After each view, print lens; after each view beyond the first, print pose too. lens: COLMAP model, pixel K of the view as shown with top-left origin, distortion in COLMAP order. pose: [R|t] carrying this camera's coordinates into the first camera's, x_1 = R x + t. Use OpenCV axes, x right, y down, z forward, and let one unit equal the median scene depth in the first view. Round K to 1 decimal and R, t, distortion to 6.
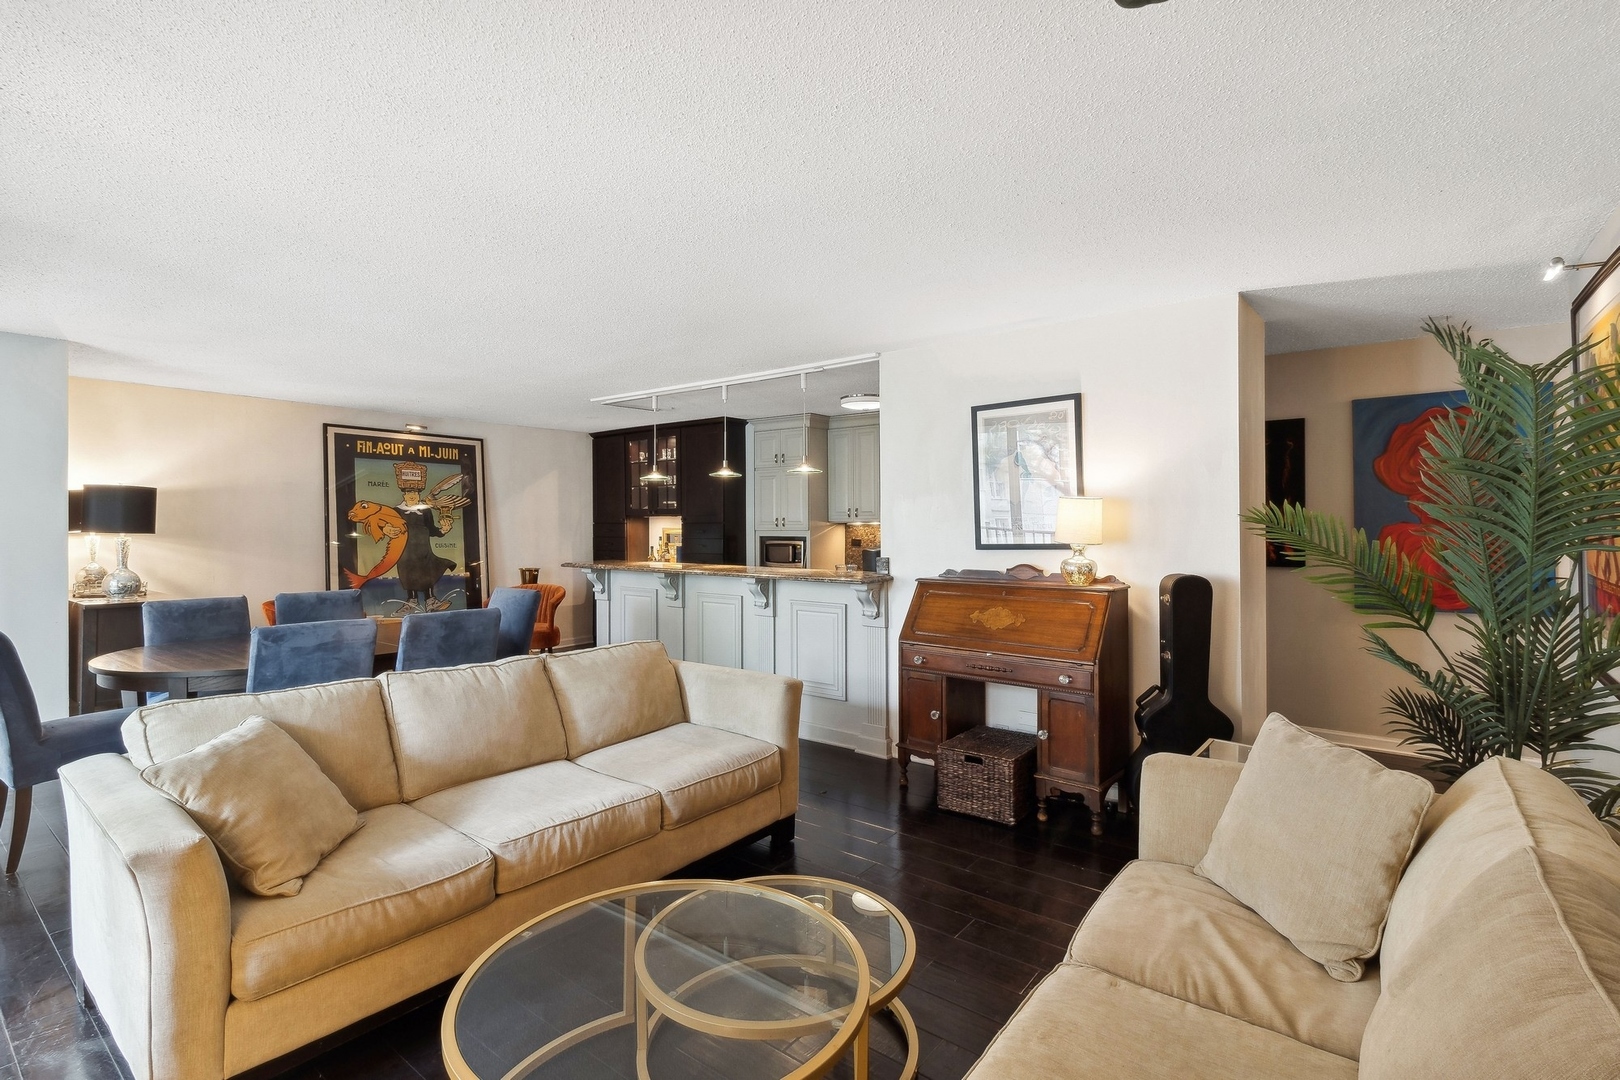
lens RADIAL K [[768.5, 0, 807.5], [0, 768.5, 522.1], [0, 0, 1]] dist [0.000585, 0.001390]
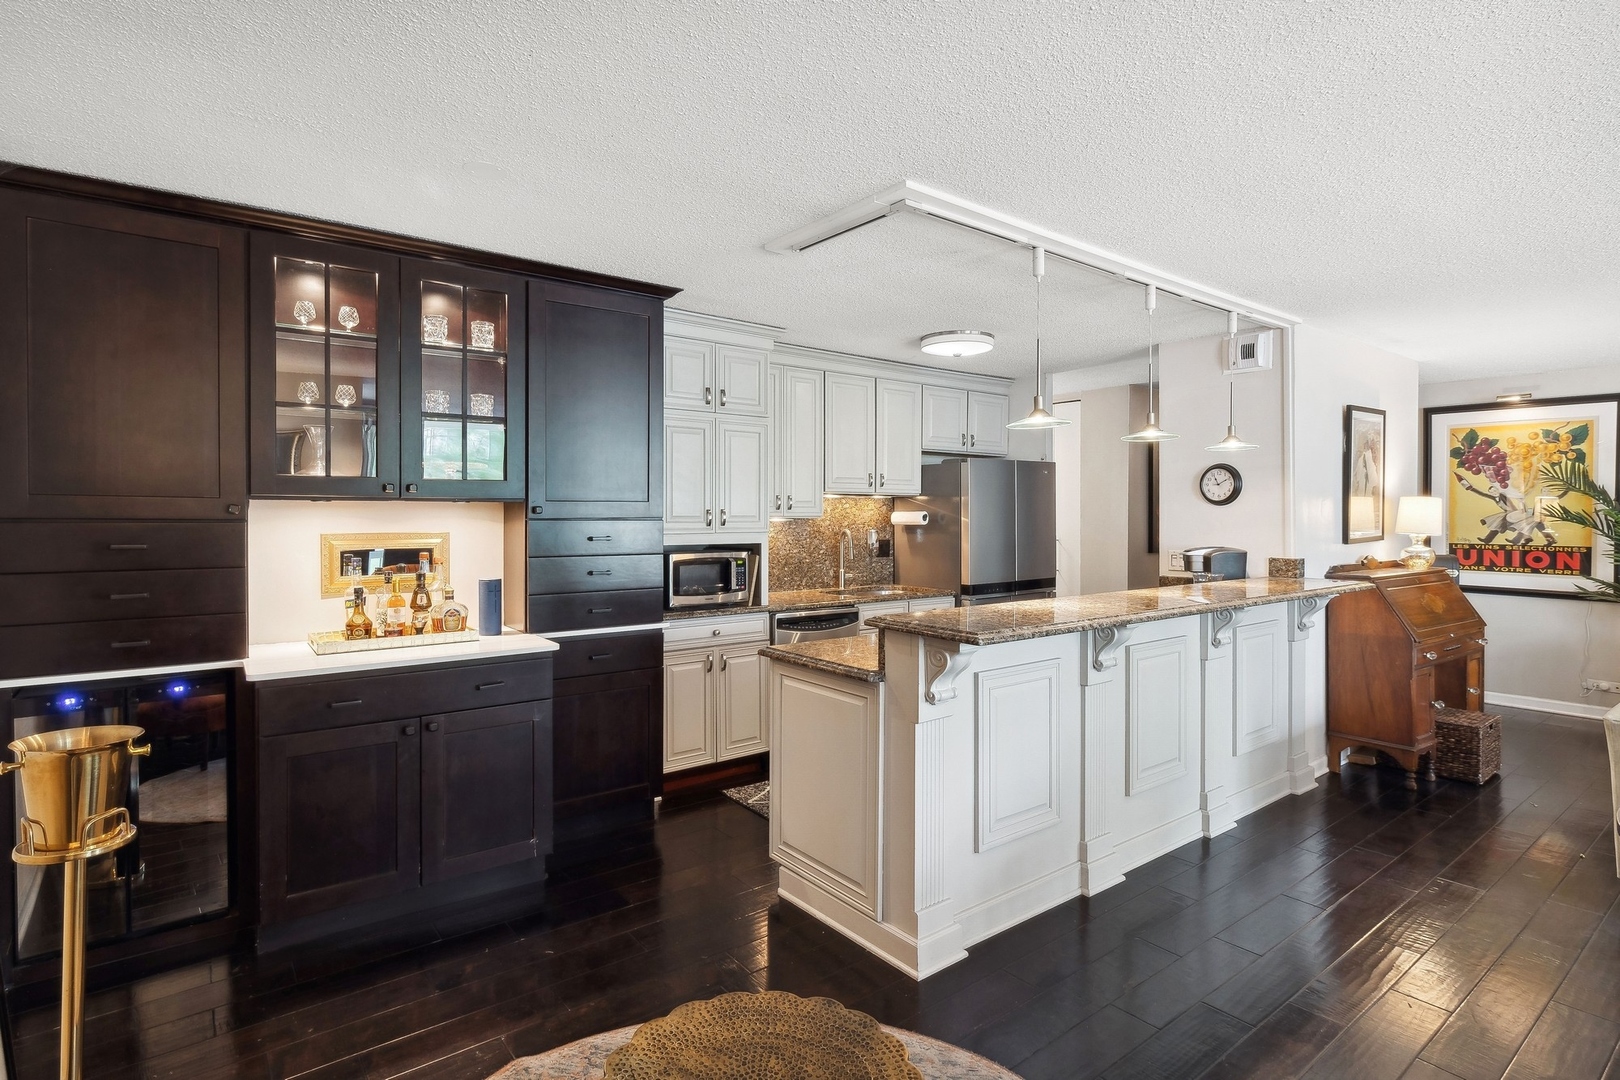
lens RADIAL K [[801.4, 0, 807.0], [0, 801.4, 522.6], [0, 0, 1]] dist [0.000412, -0.003208]
pose [[0.264375, -0.007813, 0.964388, -1.060614], [-0.000624, 0.999966, 0.008272, -0.002429], [-0.964420, -0.002789, 0.264361, 1.495139]]
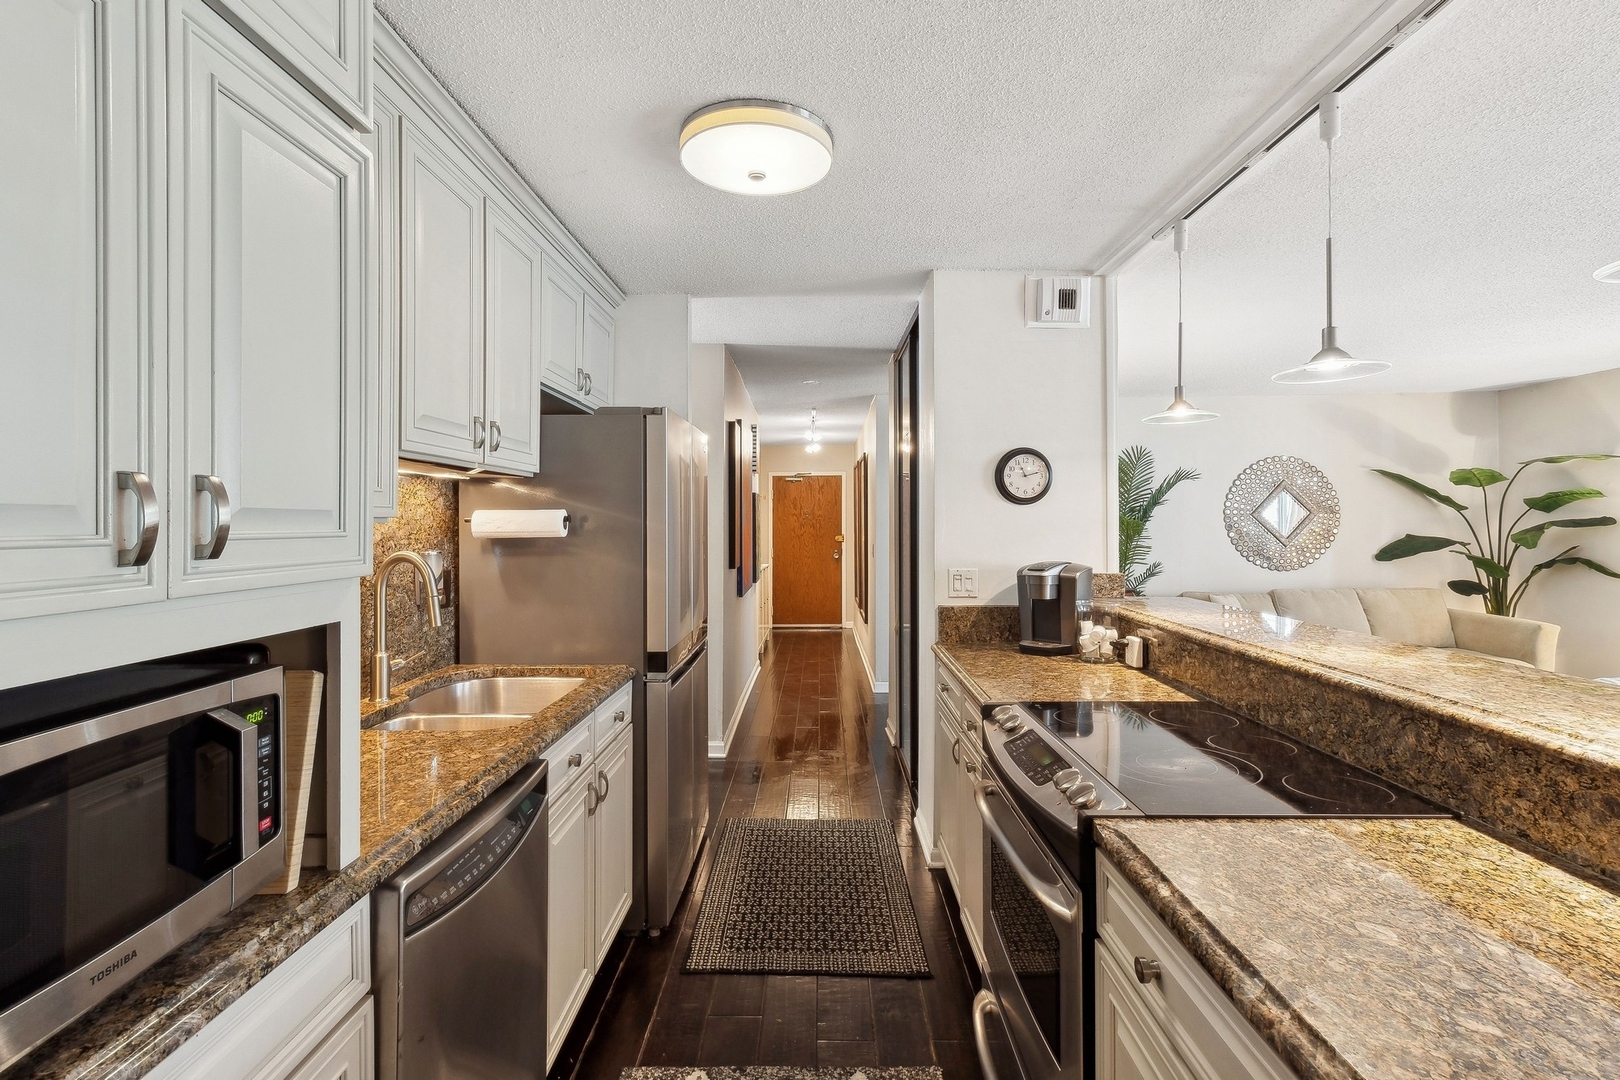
lens RADIAL K [[768.5, 0, 819.3], [0, 768.5, 524.2], [0, 0, 1]] dist [0.000585, 0.001390]
pose [[-0.606474, 0.001077, 0.795102, -0.331059], [0.002062, 0.999998, 0.000218, 0.001795], [-0.795100, 0.001772, -0.606475, 1.873610]]
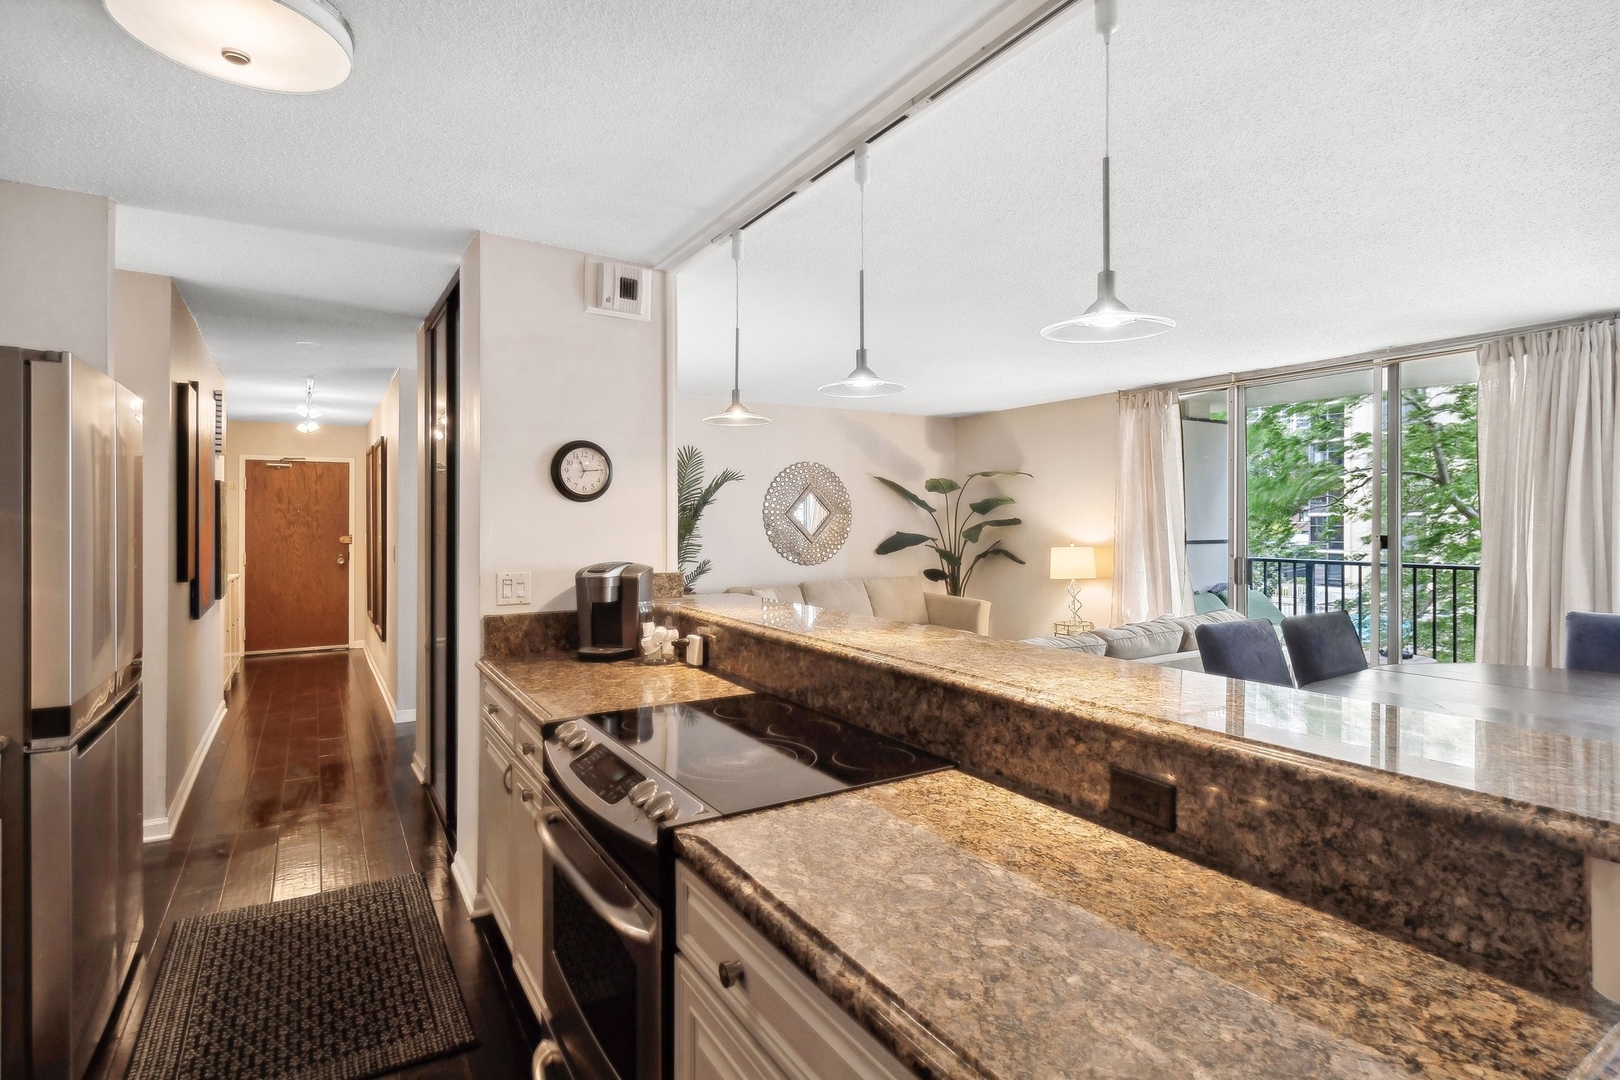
lens RADIAL K [[801.4, 0, 820.2], [0, 801.4, 522.1], [0, 0, 1]] dist [0.000412, -0.003208]
pose [[-0.938544, -0.000841, 0.345157, -0.309952], [-0.001005, 0.999999, -0.000299, 0.001723], [-0.345157, -0.000628, -0.938545, 1.869550]]
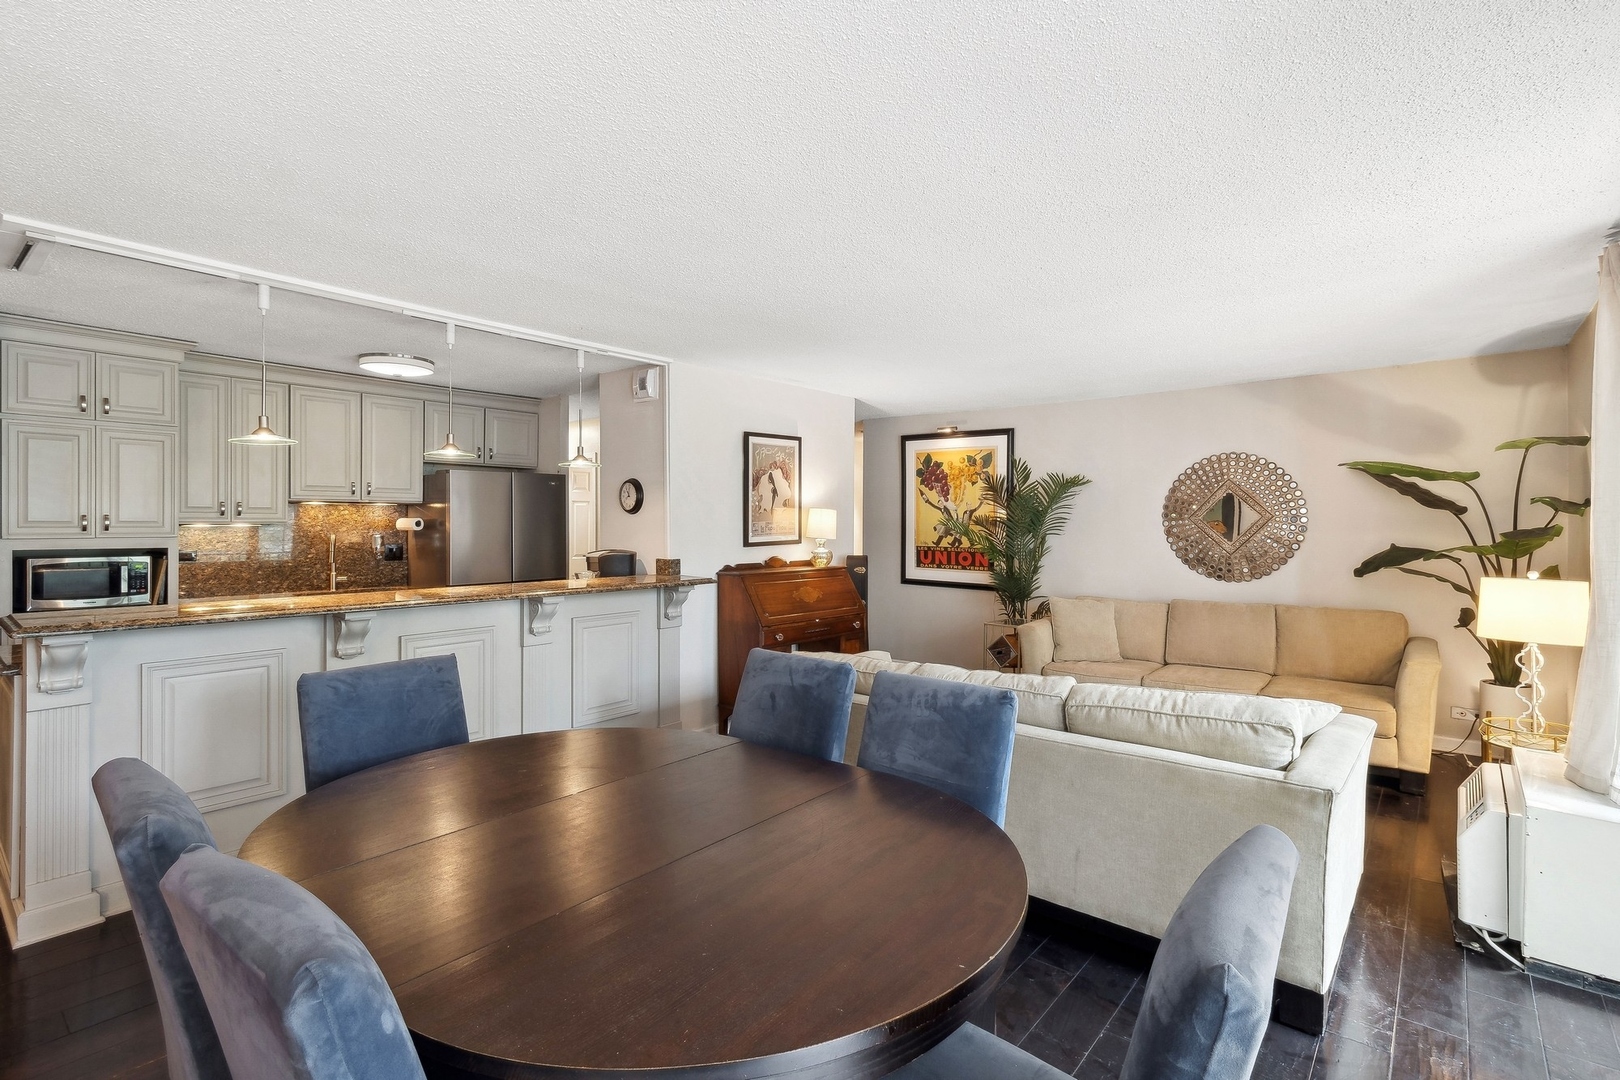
lens RADIAL K [[768.5, 0, 812.9], [0, 768.5, 528.5], [0, 0, 1]] dist [0.000585, 0.001390]
pose [[0.033272, -0.007624, 0.999417, -1.075675], [-0.004513, 0.999960, 0.007778, -0.005152], [-0.999436, -0.004769, 0.033236, 0.900385]]
